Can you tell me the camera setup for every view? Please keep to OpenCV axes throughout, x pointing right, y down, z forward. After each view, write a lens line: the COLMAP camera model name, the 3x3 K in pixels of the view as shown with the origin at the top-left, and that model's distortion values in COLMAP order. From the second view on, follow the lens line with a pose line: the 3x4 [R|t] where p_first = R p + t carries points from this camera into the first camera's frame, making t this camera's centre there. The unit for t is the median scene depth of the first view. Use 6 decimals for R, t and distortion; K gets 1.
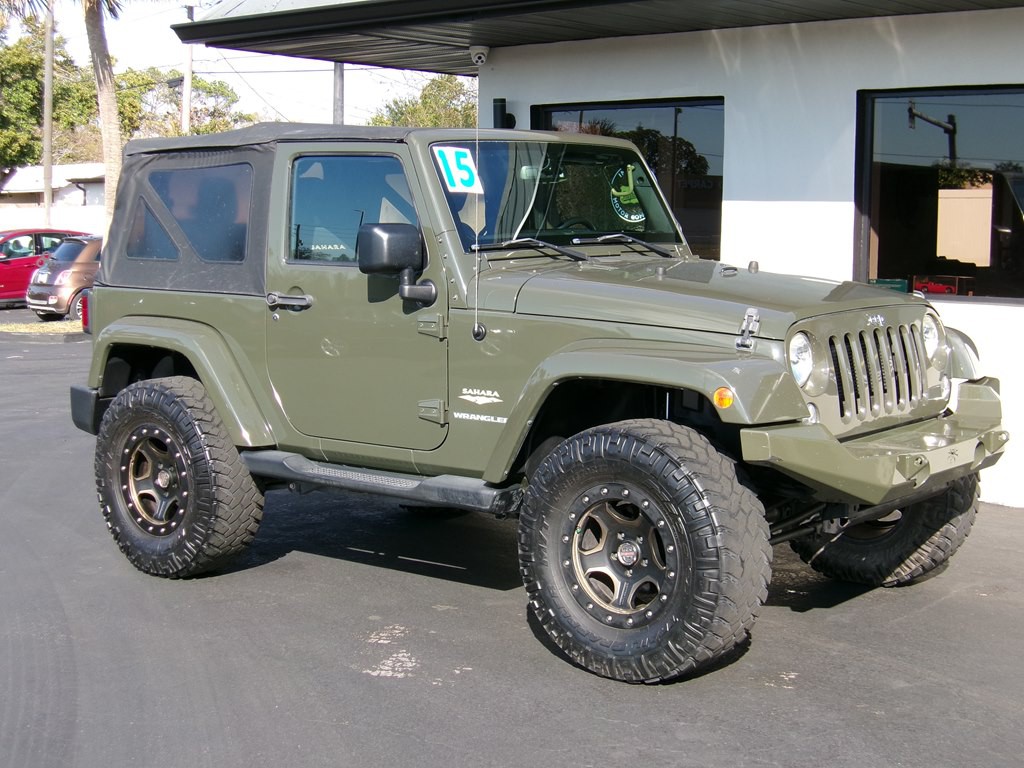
lens RADIAL K [[1582.0, 0, 512.1], [0, 1582.0, 389.7], [0, 0, 1]] dist [-0.118316, 0.000000]
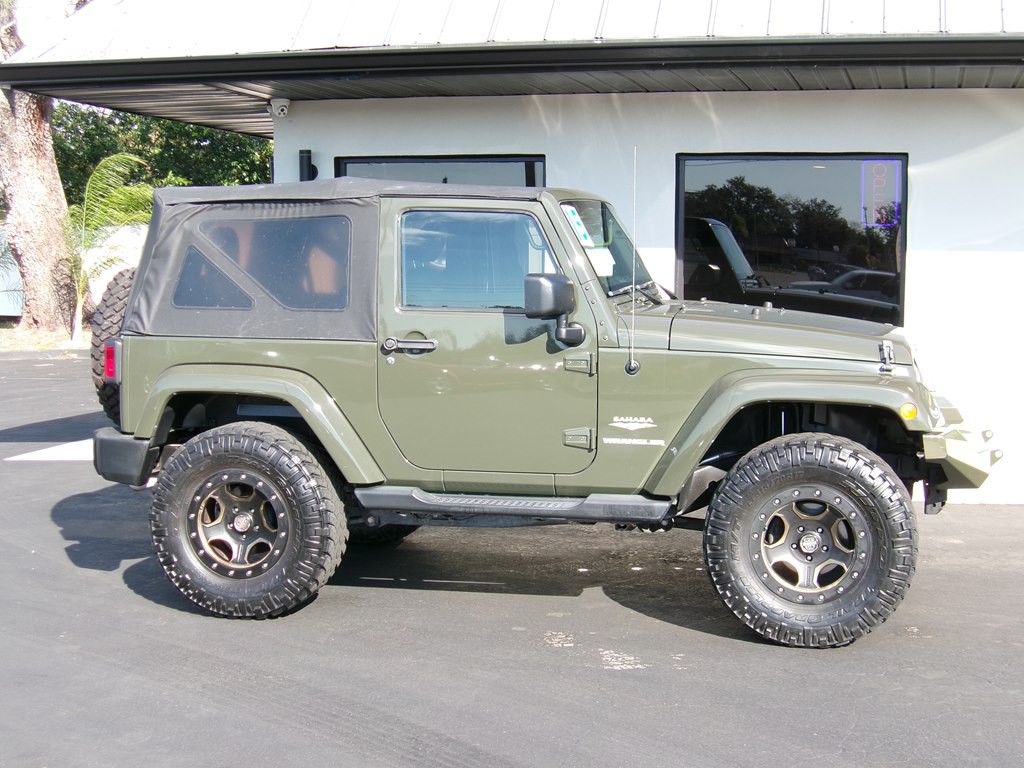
lens RADIAL K [[1582.0, 0, 510.2], [0, 1582.0, 387.9], [0, 0, 1]] dist [-0.118316, 0.000000]
pose [[0.897983, -0.038587, 0.438334, -0.547610], [0.048764, 0.998738, -0.011980, -0.010751], [-0.437319, 0.032133, 0.898732, 0.002098]]
